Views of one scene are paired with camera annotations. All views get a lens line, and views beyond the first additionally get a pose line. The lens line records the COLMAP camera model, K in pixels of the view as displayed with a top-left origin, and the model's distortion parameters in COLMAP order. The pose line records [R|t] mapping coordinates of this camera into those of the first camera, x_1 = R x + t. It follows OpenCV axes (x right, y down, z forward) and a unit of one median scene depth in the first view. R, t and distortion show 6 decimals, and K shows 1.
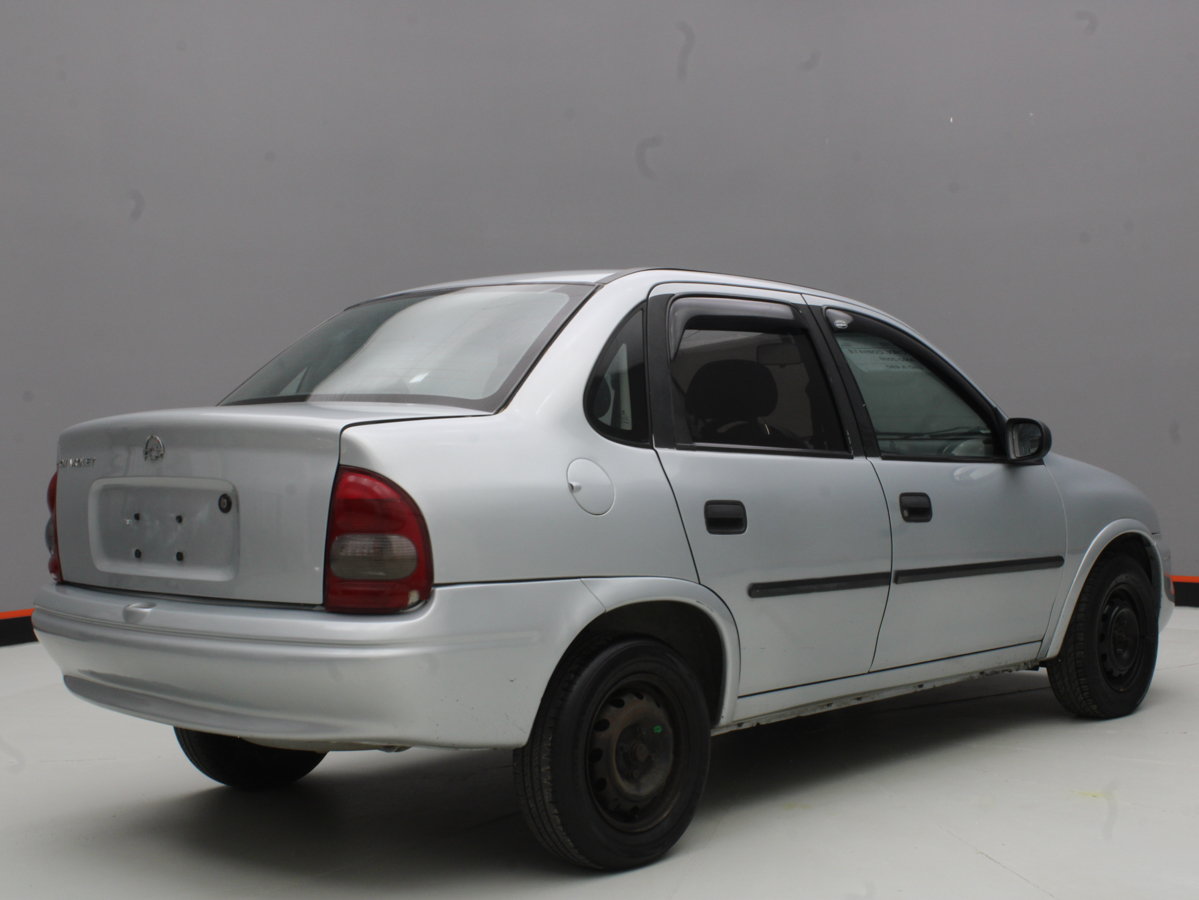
lens RADIAL K [[1711.4, 0, 599.5], [0, 1711.4, 450.0], [0, 0, 1]] dist [-0.081126, -0.041615]
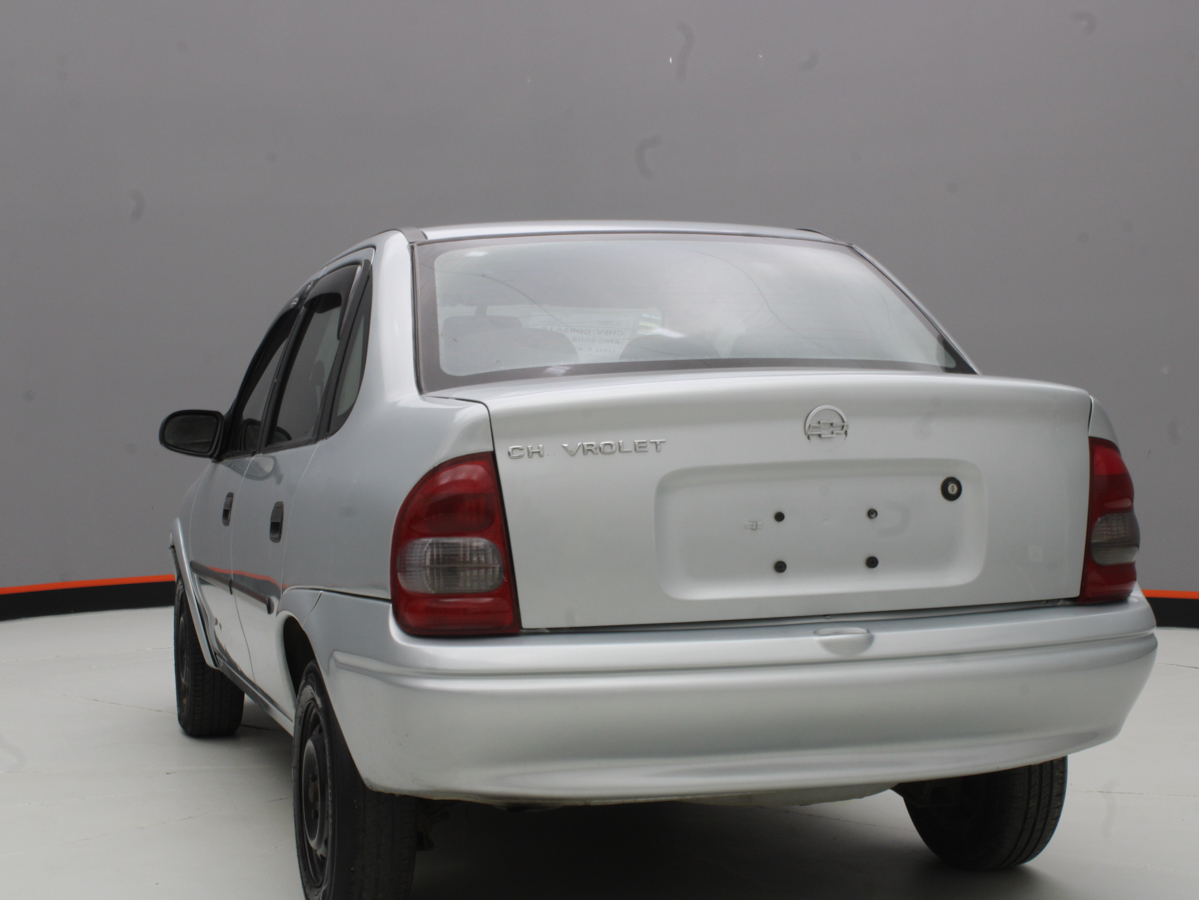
lens RADIAL K [[1984.1, 0, 599.5], [0, 1984.1, 450.0], [0, 0, 1]] dist [-0.016729, 0.005387]
pose [[0.529144, -0.015007, 0.848399, -0.983328], [0.018096, 0.999816, 0.006399, 0.003407], [-0.848339, 0.011966, 0.529319, 0.569129]]
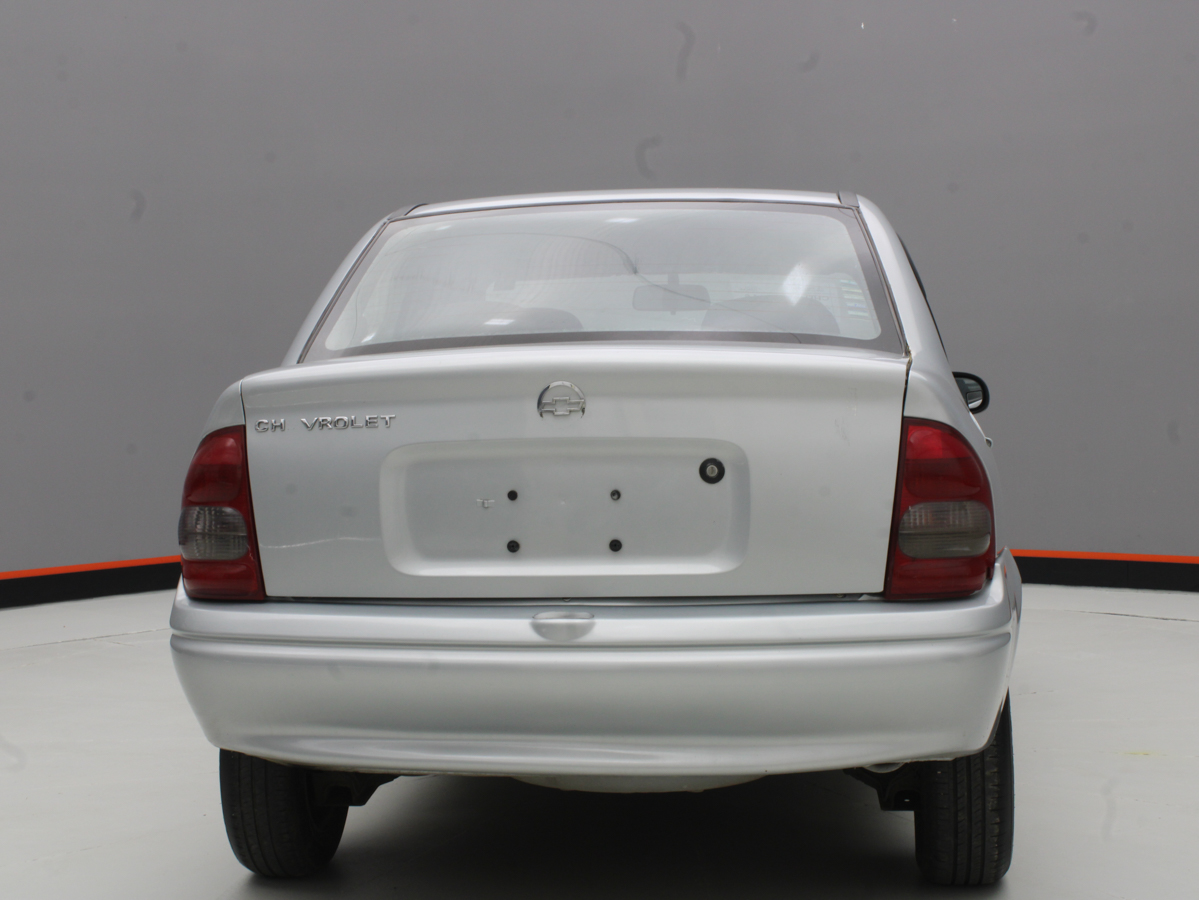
lens RADIAL K [[1984.1, 0, 599.5], [0, 1984.1, 450.0], [0, 0, 1]] dist [-0.016729, 0.005387]
pose [[0.829715, -0.019442, 0.557848, -0.670751], [0.009062, 0.999731, 0.021365, 0.002380], [-0.558113, -0.012672, 0.829668, 0.258311]]
